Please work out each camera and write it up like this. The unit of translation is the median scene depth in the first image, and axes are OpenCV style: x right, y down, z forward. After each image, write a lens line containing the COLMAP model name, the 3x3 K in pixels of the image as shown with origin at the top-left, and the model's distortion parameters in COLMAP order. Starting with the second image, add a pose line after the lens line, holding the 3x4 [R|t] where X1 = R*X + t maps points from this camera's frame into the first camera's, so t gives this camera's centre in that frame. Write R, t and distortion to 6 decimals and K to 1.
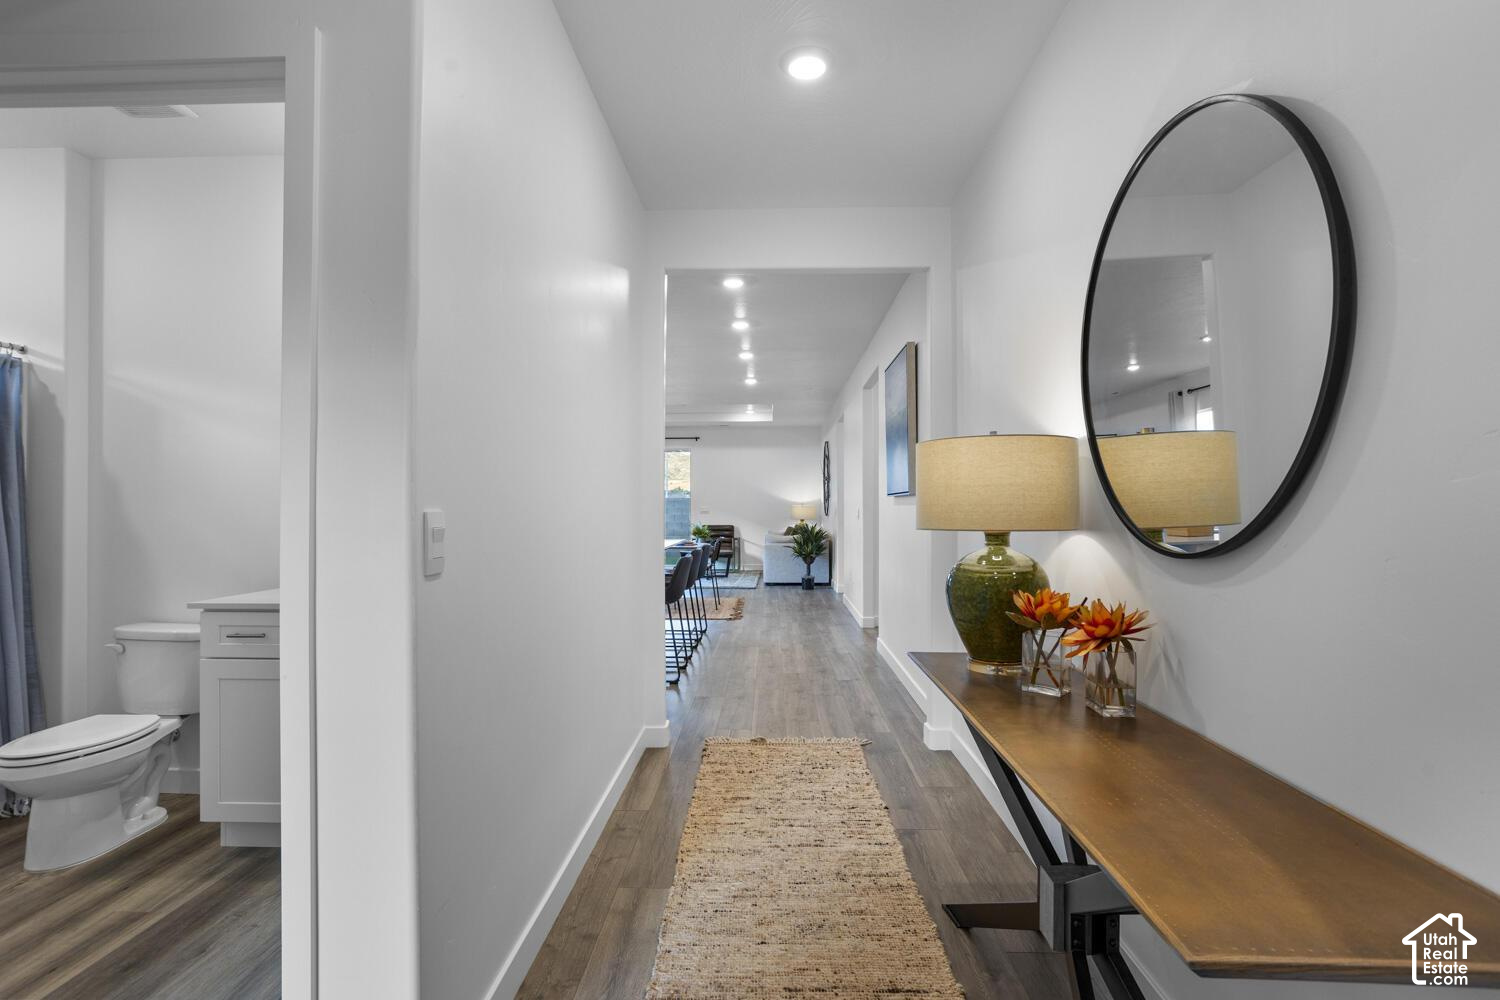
lens RADIAL K [[744.2, 0, 758.7], [0, 744.2, 491.7], [0, 0, 1]] dist [-0.010903, 0.005131]
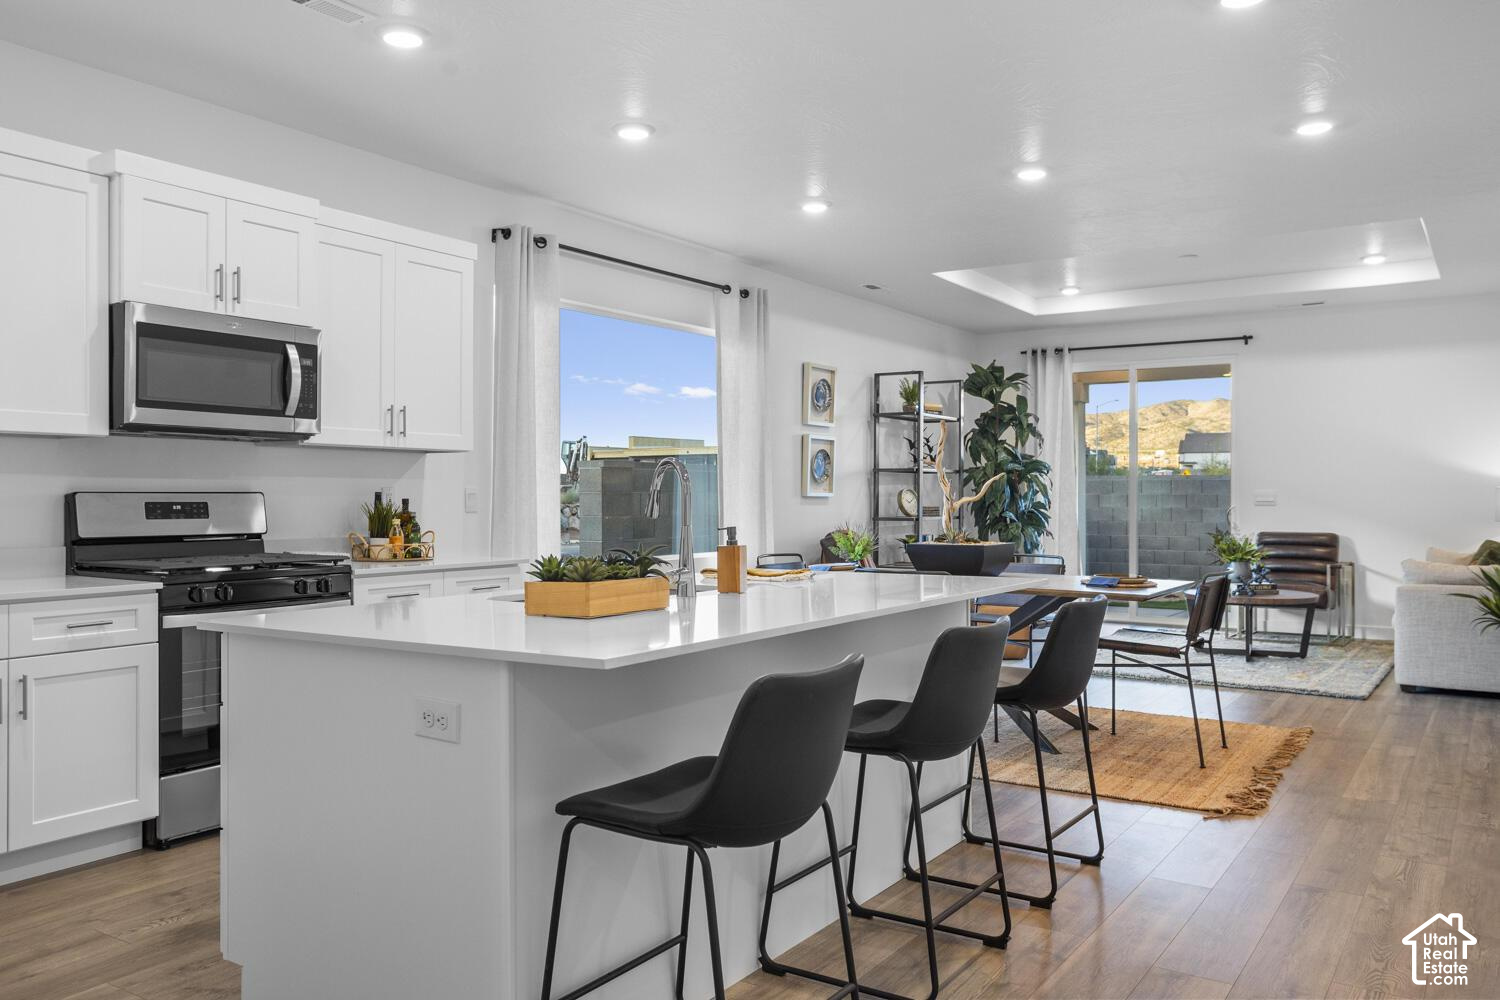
lens RADIAL K [[1169.8, 0, 755.5], [0, 1169.8, 495.9], [0, 0, 1]] dist [0.017583, 0.006833]
pose [[0.853775, 0.006320, -0.520603, 0.036018], [0.003440, 0.999836, 0.017779, 0.010946], [0.520630, -0.016970, 0.853614, 0.268840]]
